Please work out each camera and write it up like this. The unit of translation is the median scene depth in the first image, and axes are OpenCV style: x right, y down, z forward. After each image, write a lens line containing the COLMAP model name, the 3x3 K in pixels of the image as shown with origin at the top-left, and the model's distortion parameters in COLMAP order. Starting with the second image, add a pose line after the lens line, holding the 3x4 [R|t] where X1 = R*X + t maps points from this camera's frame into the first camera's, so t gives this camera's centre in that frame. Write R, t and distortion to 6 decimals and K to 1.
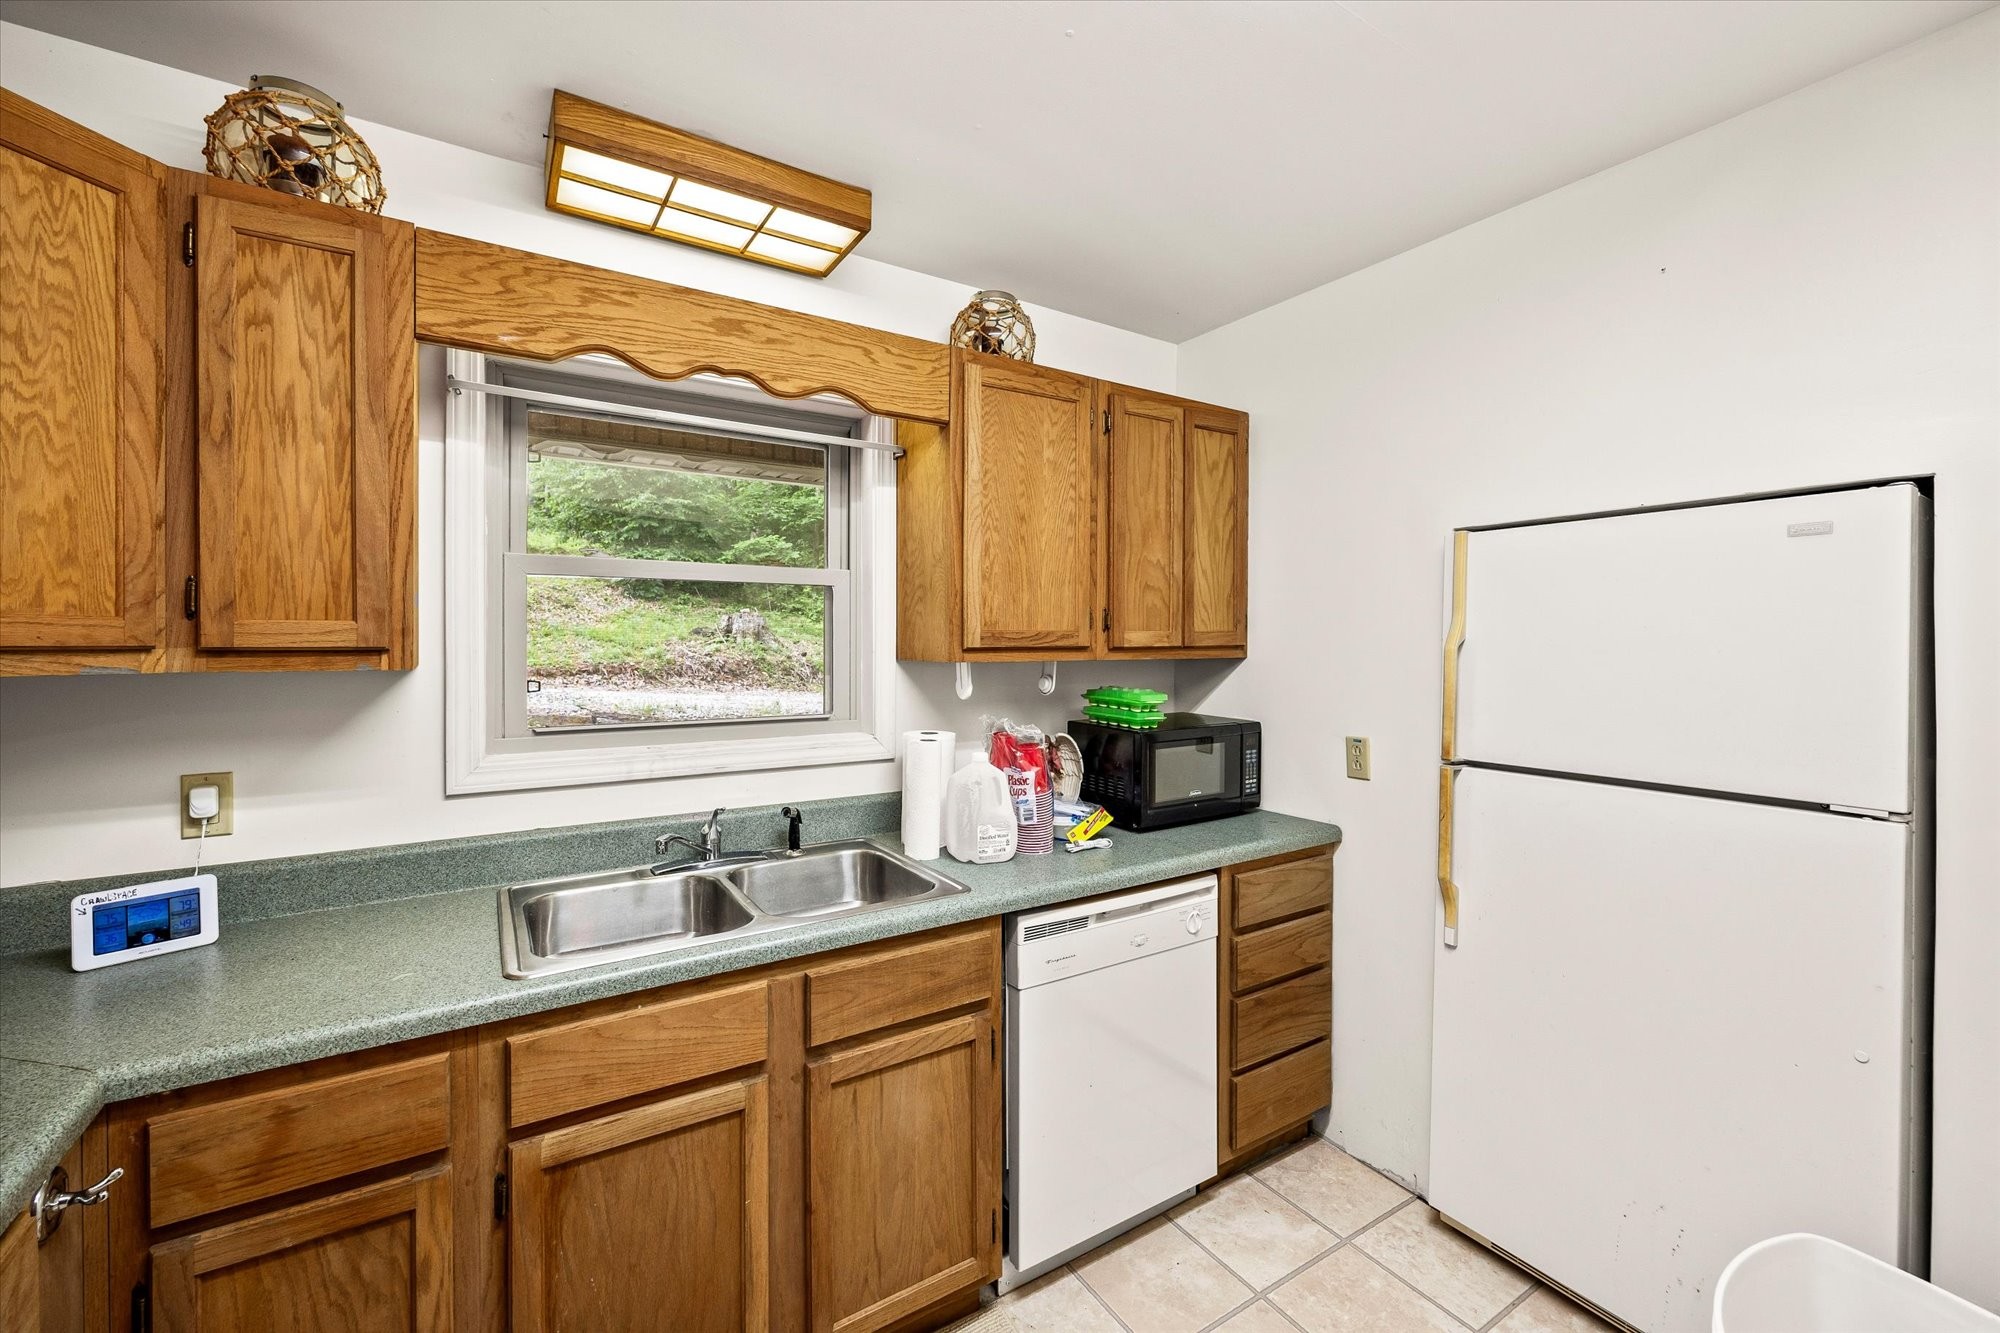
lens RADIAL K [[803.4, 0, 990.2], [0, 803.4, 653.6], [0, 0, 1]] dist [0.001893, -0.000319]
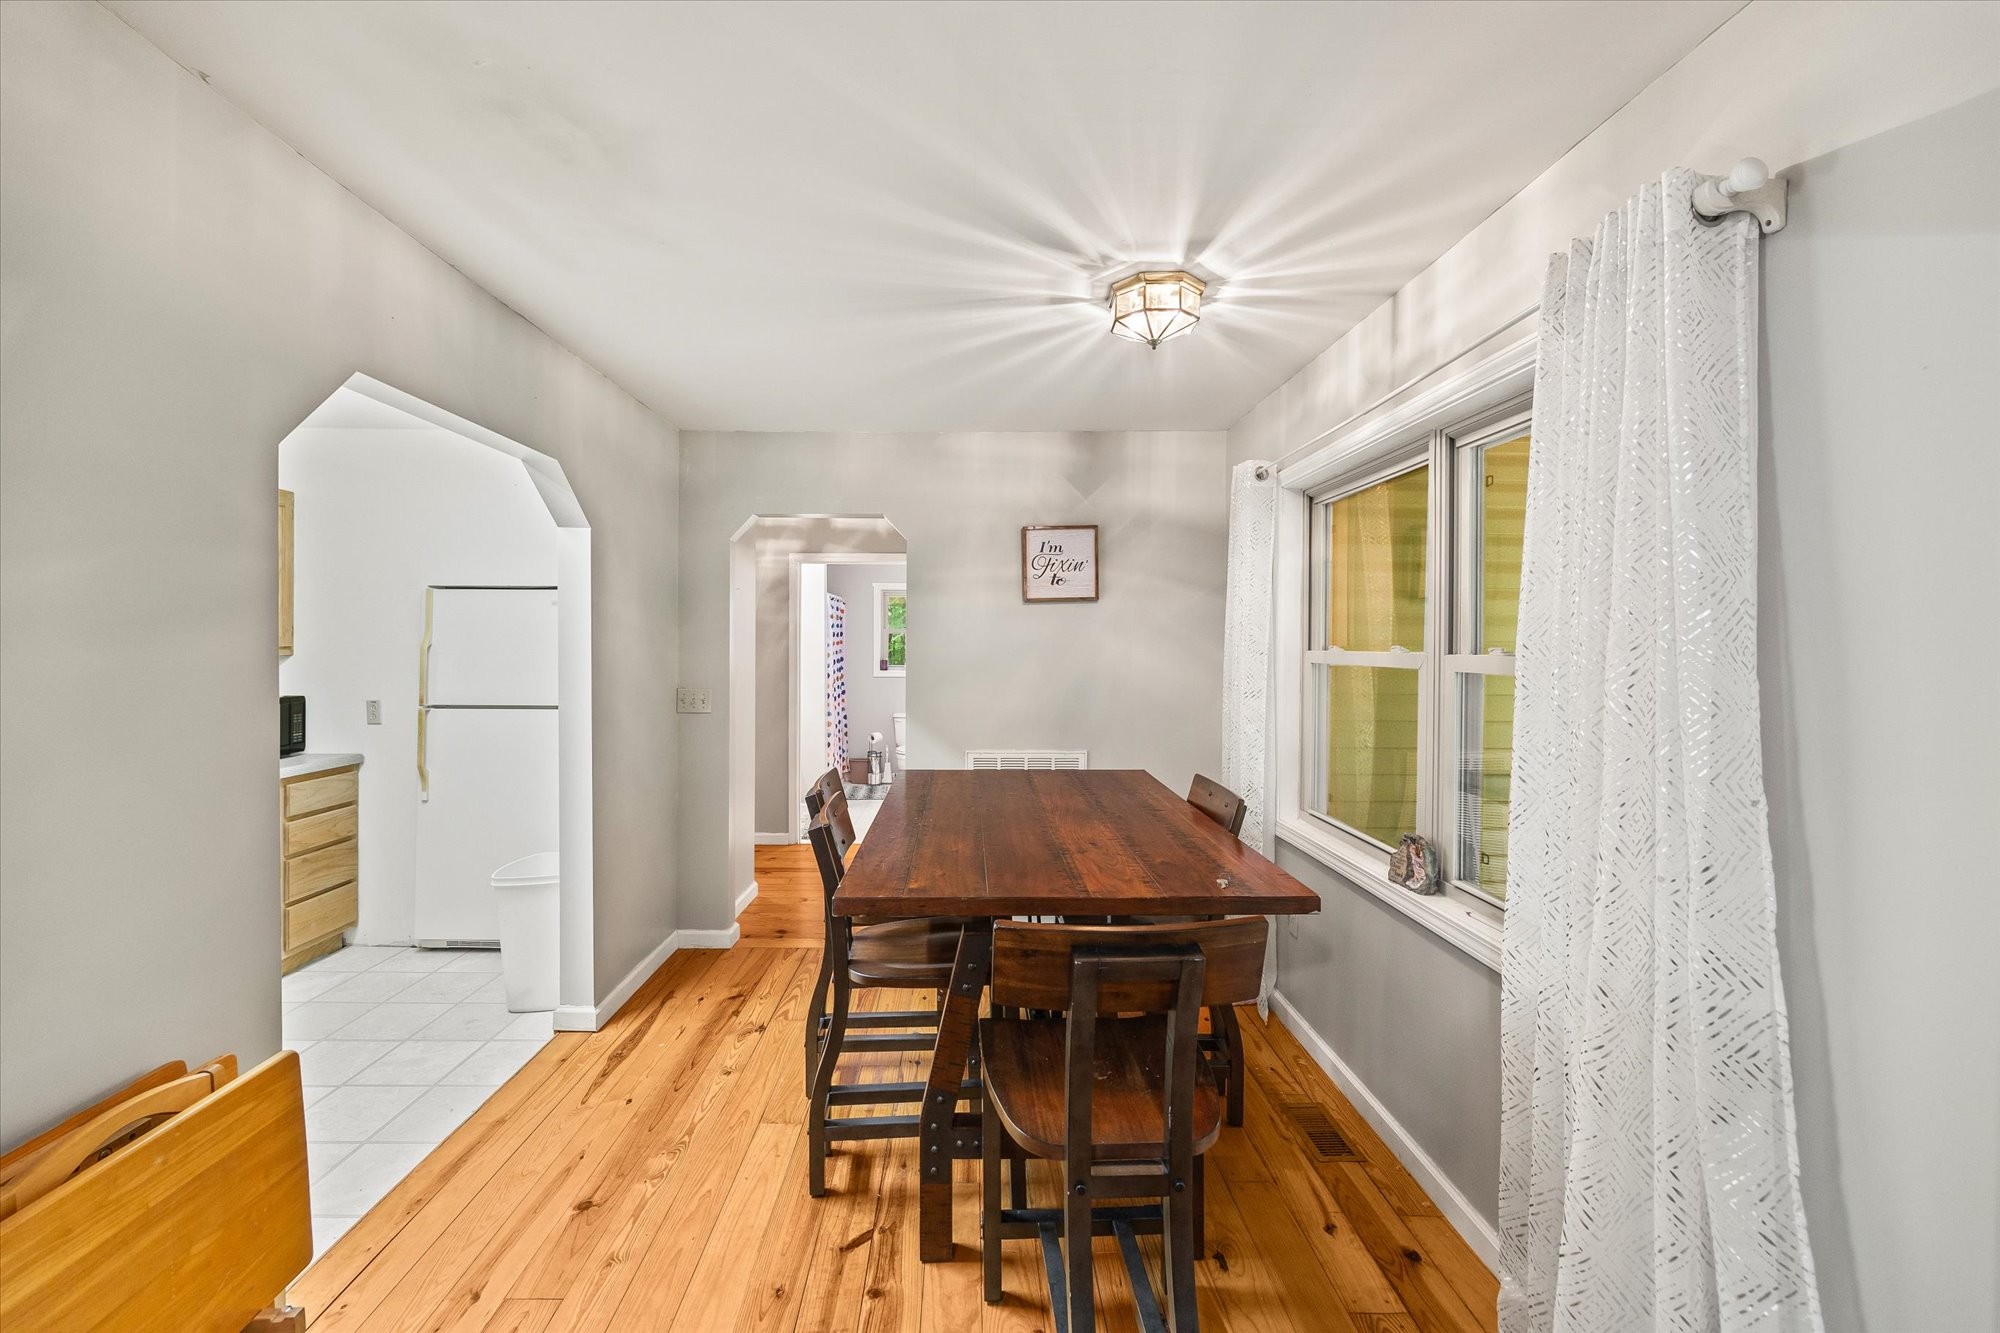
lens RADIAL K [[803.4, 0, 989.6], [0, 803.4, 653.6], [0, 0, 1]] dist [0.001893, -0.000319]
pose [[0.524146, -0.006145, 0.851606, -0.328684], [0.009410, 0.999955, 0.001423, 0.013561], [-0.851577, 0.007268, 0.524180, -1.054457]]
